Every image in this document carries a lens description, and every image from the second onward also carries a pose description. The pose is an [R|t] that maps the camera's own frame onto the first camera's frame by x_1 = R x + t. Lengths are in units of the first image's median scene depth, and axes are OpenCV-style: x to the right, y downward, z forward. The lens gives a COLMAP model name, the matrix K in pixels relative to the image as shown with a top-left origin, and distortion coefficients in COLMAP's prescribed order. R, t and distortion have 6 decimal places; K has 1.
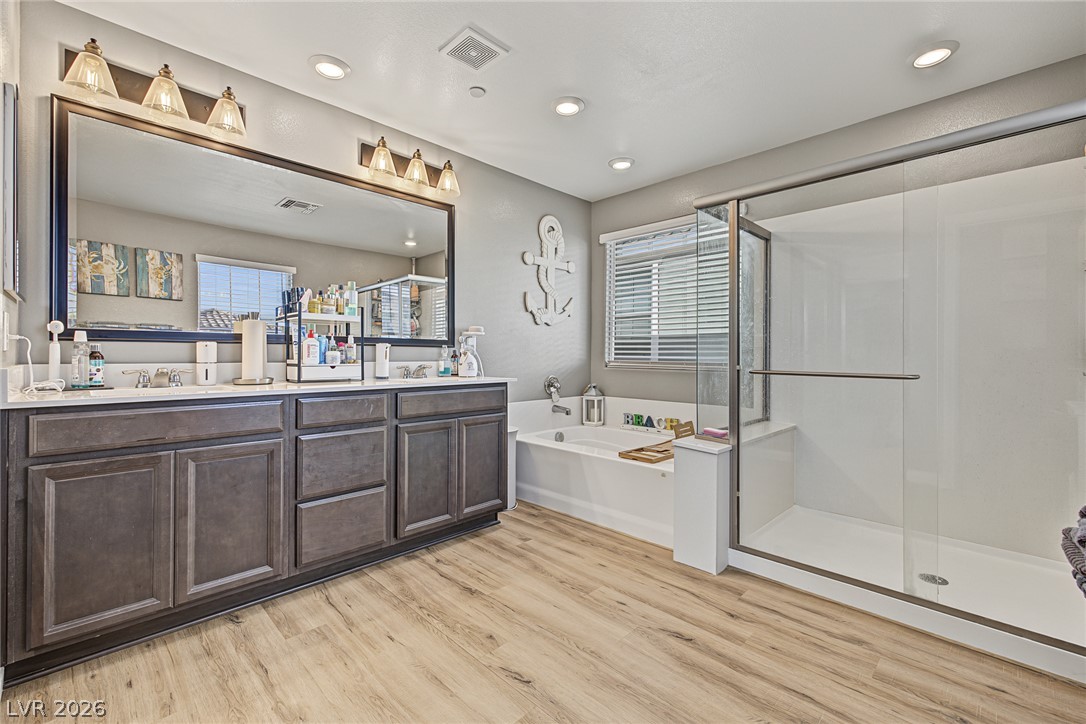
lens RADIAL K [[457.3, 0, 535.3], [0, 457.3, 358.5], [0, 0, 1]] dist [0.006105, -0.001386]
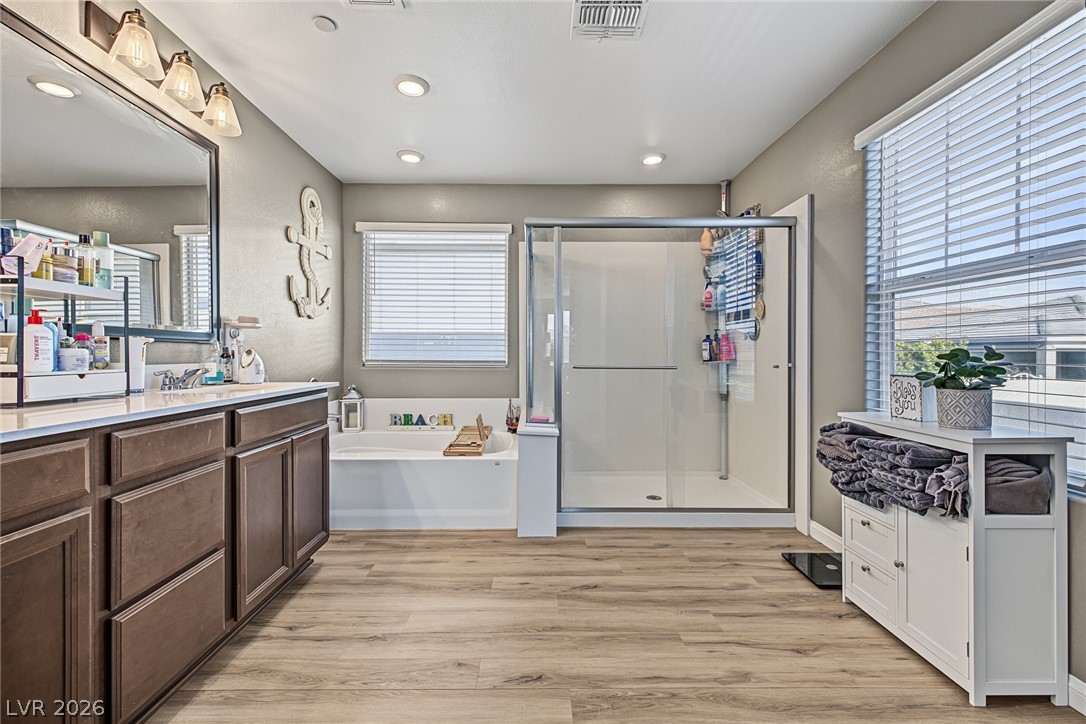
lens RADIAL K [[457.3, 0, 535.4], [0, 457.3, 359.2], [0, 0, 1]] dist [0.006105, -0.001386]
pose [[0.698415, -0.010643, 0.715614, -0.441003], [0.006033, 0.999941, 0.008985, -0.004309], [-0.715668, -0.001958, 0.698438, 0.177799]]
